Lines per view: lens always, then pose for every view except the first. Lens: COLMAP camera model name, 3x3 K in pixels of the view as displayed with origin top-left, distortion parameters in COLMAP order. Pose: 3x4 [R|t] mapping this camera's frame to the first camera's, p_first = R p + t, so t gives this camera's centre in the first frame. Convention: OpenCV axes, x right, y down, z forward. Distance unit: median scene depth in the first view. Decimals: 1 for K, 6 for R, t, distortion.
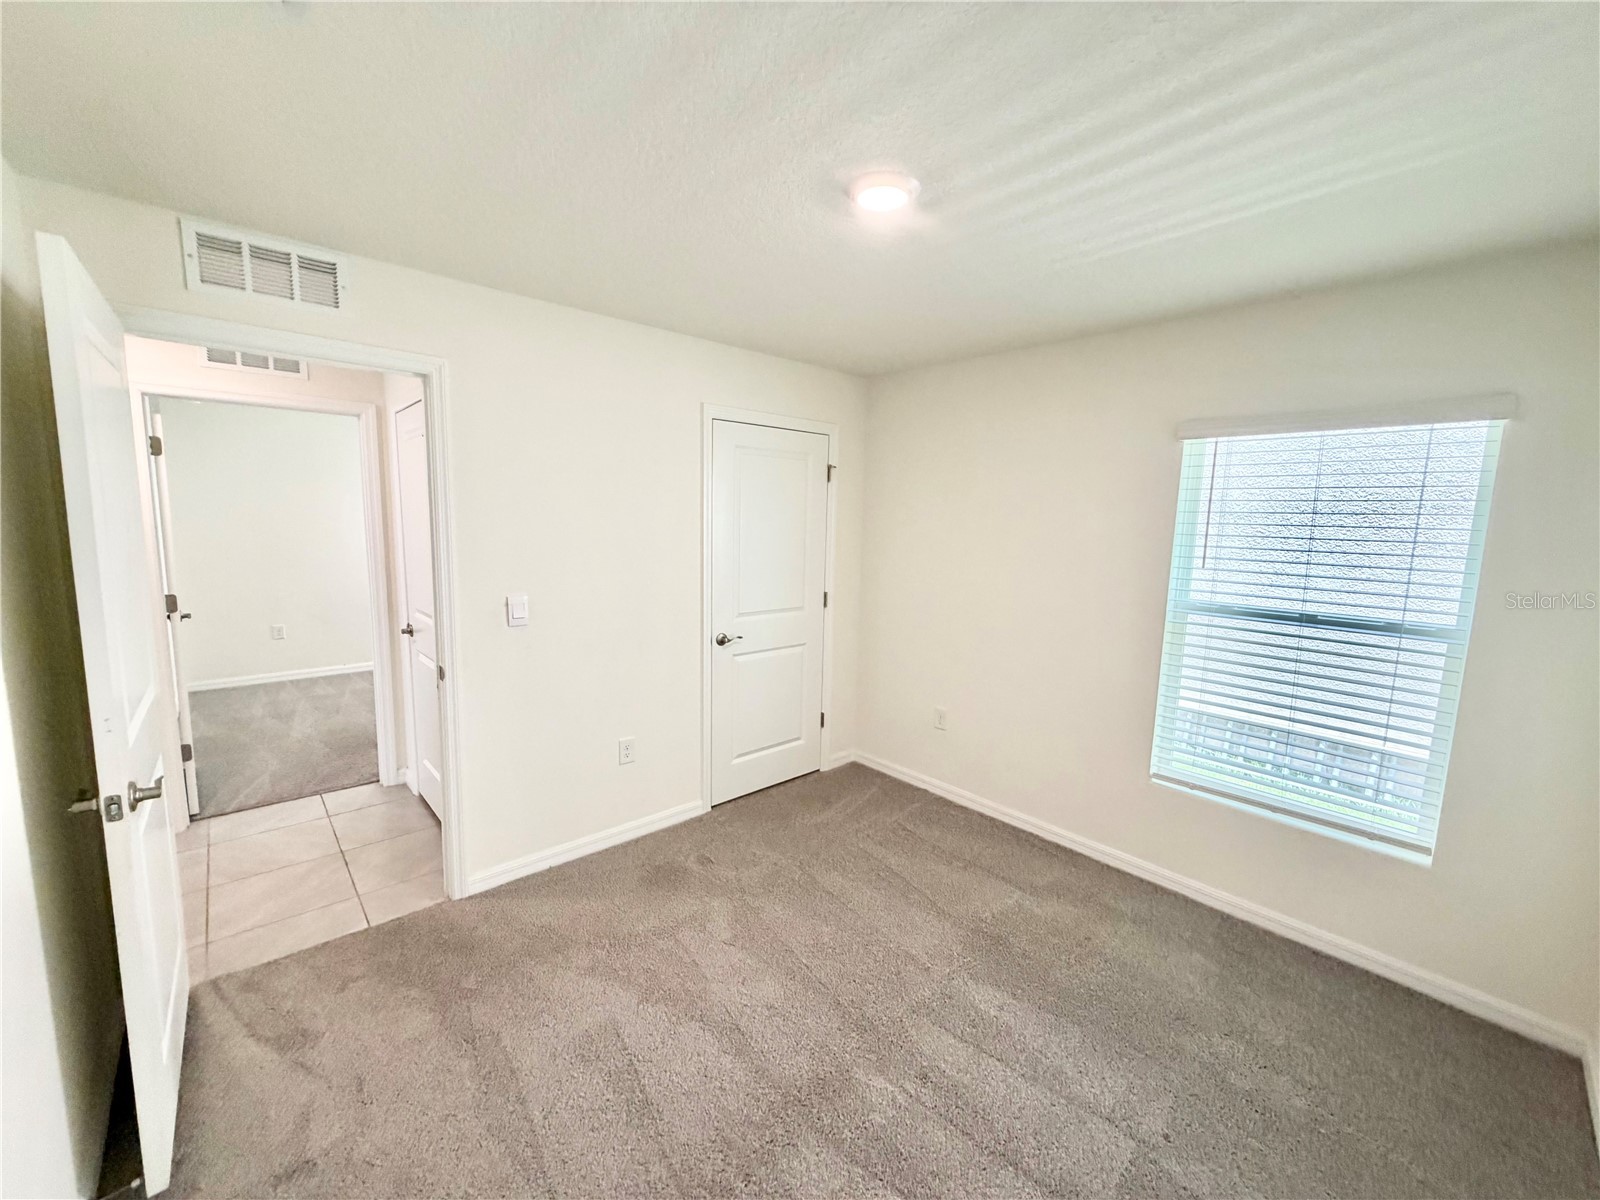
lens RADIAL K [[640.6, 0, 798.3], [0, 640.6, 598.5], [0, 0, 1]] dist [0.001923, 0.000729]
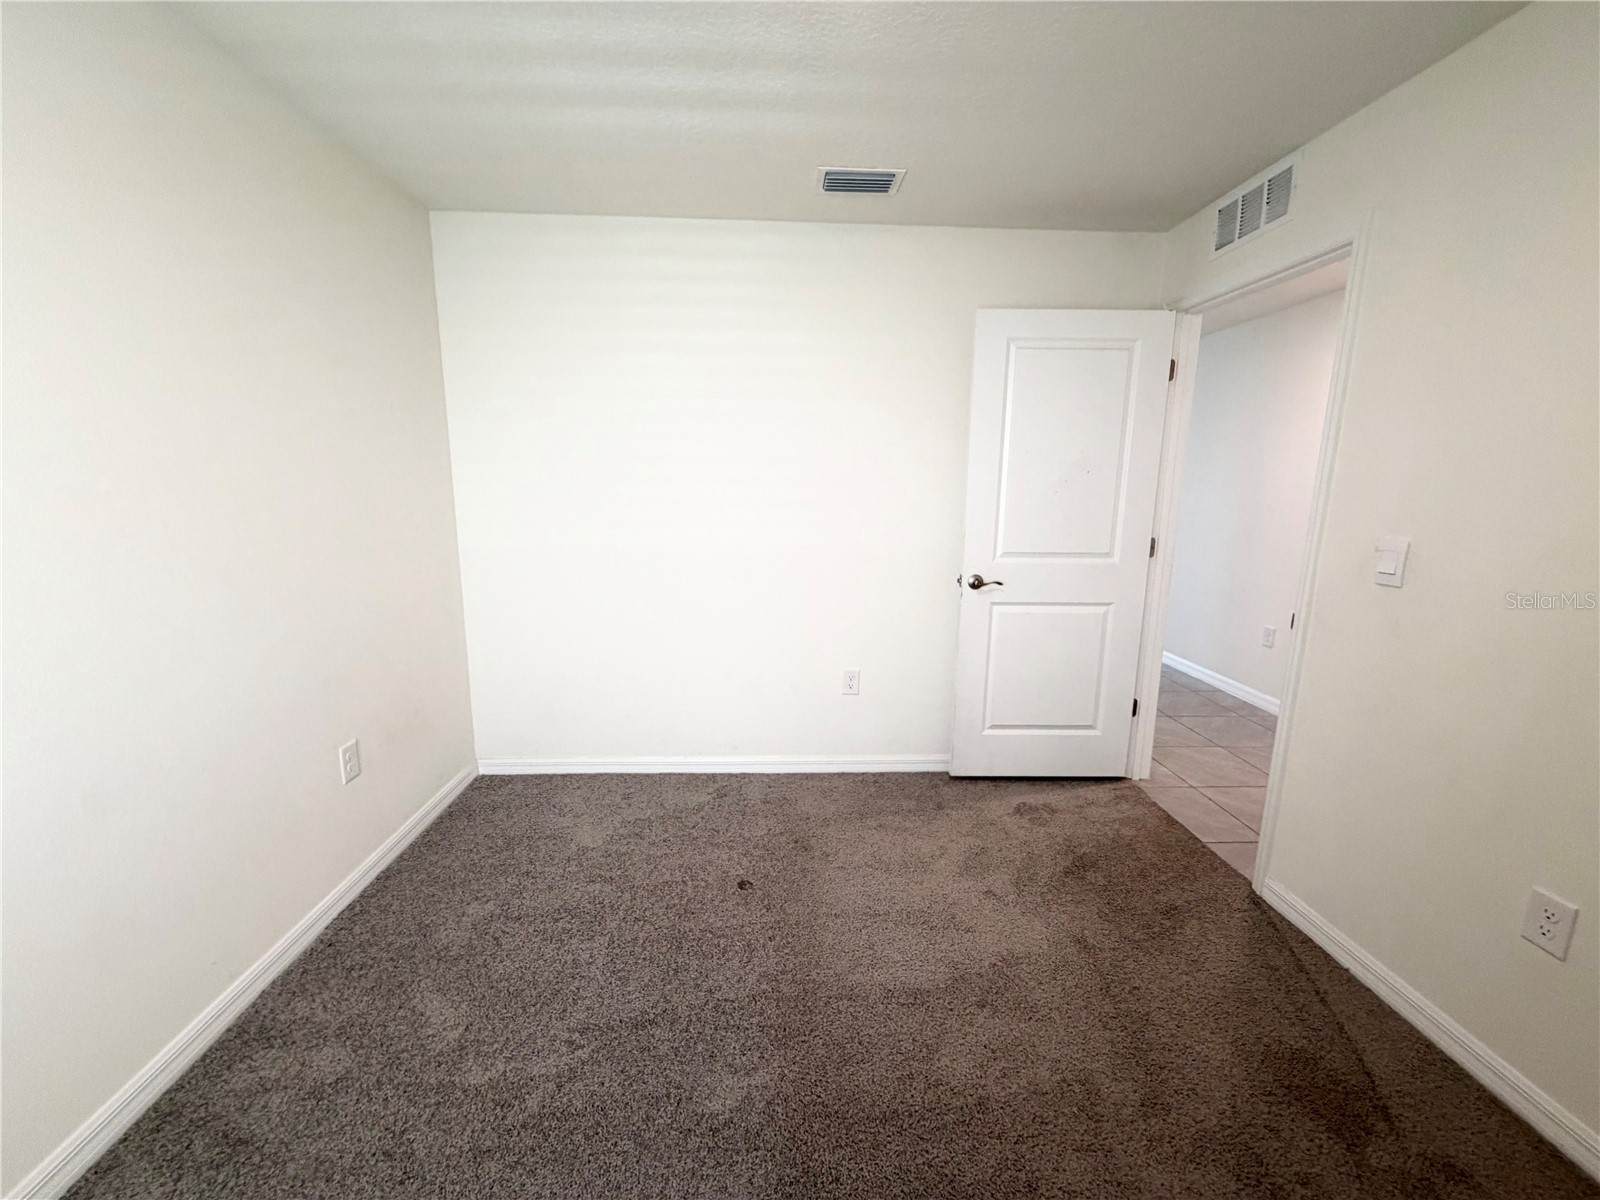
lens RADIAL K [[640.6, 0, 782.7], [0, 640.6, 596.9], [0, 0, 1]] dist [0.001923, 0.000729]
pose [[-0.654909, 0.105649, -0.748286, 0.503648], [-0.120194, 0.963013, 0.241161, -0.034239], [0.746088, 0.247878, -0.617988, 1.042007]]
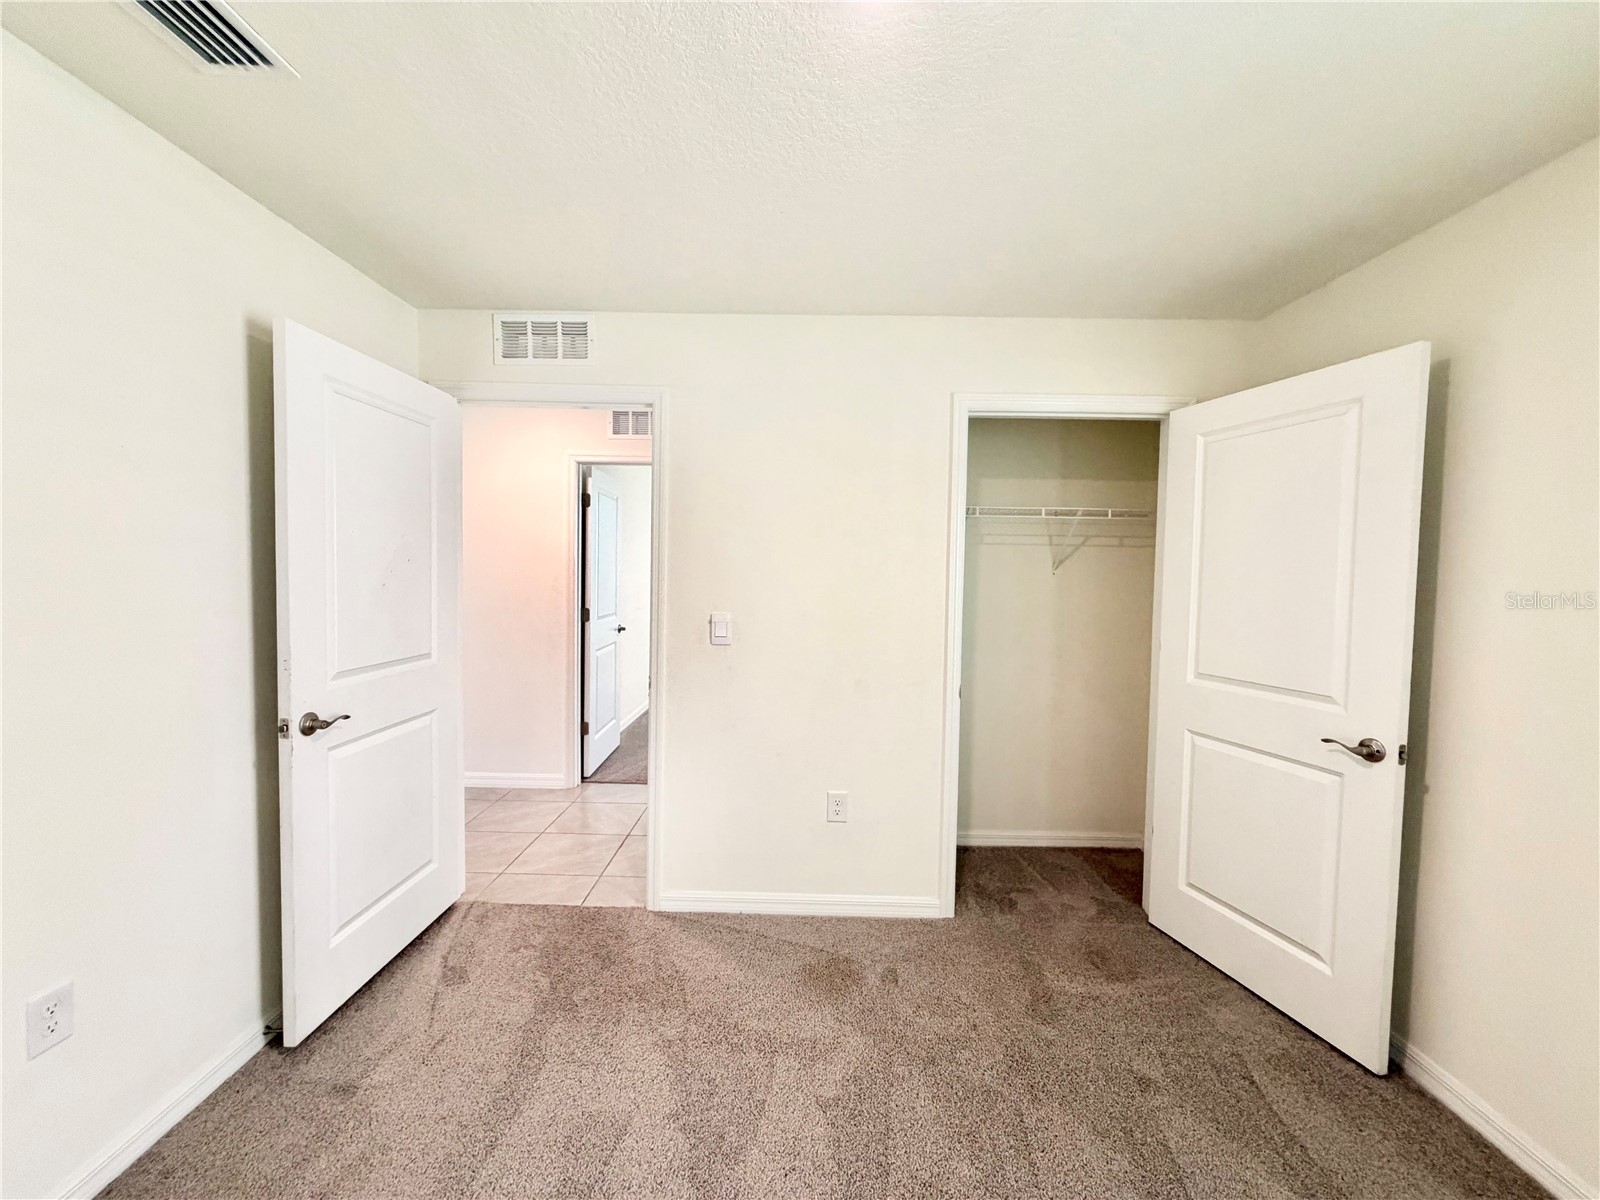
lens RADIAL K [[640.6, 0, 805.7], [0, 640.6, 597.6], [0, 0, 1]] dist [0.001923, 0.000729]
pose [[0.730611, 0.017930, -0.682559, 0.352655], [-0.087403, 0.993887, -0.067447, 0.028550], [0.677177, 0.108935, 0.727712, 0.407567]]
